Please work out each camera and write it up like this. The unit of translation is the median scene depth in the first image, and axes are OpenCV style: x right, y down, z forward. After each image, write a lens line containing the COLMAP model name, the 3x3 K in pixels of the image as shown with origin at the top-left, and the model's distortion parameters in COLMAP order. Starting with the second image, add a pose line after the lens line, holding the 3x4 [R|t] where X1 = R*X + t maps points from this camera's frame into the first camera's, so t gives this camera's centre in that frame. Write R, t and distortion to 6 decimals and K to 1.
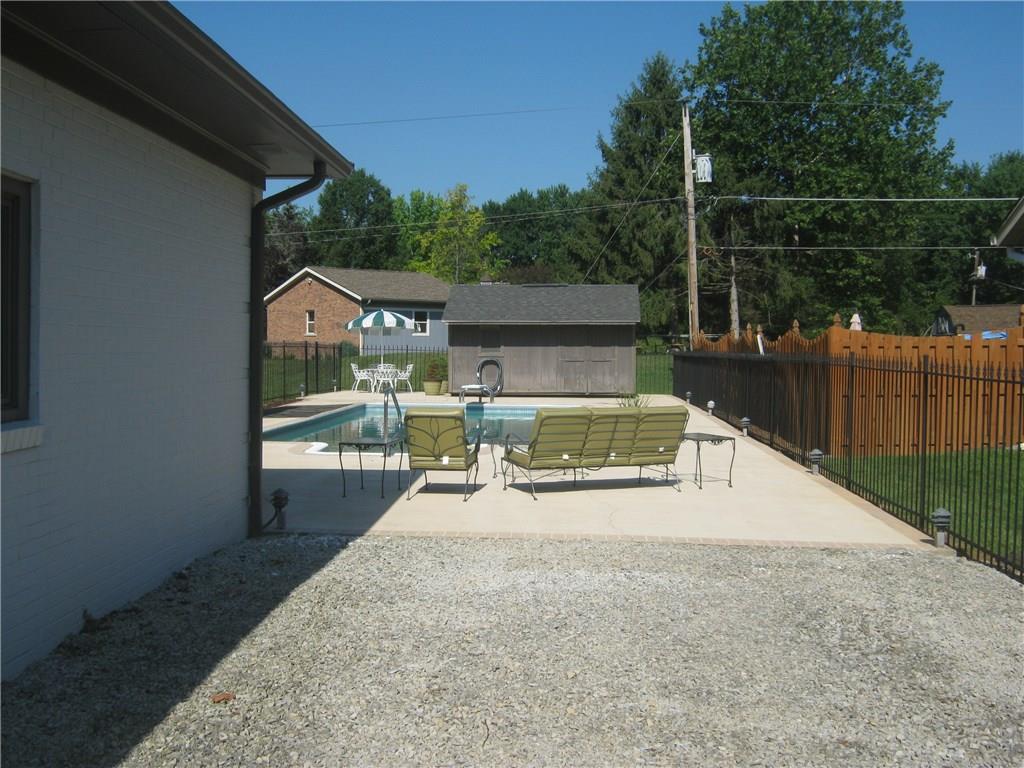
lens RADIAL K [[1137.6, 0, 512.0], [0, 1137.6, 384.0], [0, 0, 1]] dist [-0.093350, 0.000258]
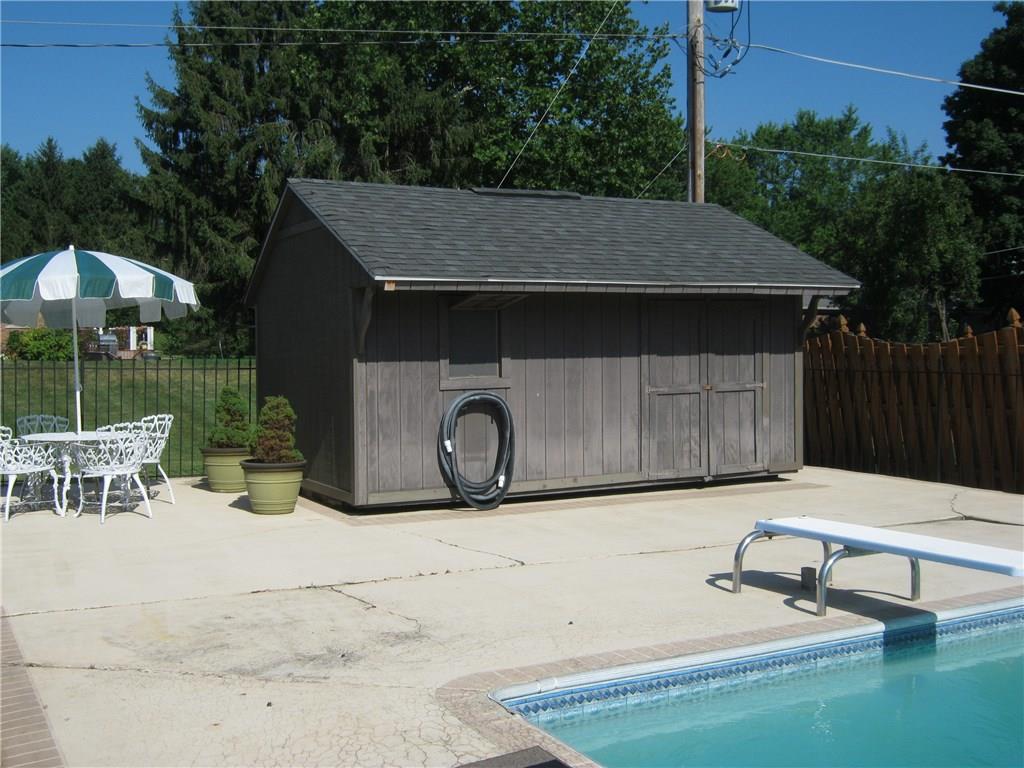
lens RADIAL K [[1137.6, 0, 512.0], [0, 1137.6, 384.0], [0, 0, 1]] dist [-0.093350, 0.000258]
pose [[0.847071, -0.031953, 0.530519, -0.187980], [0.027909, 0.999488, 0.015638, -0.030545], [-0.530747, 0.001560, 0.847529, 0.710676]]
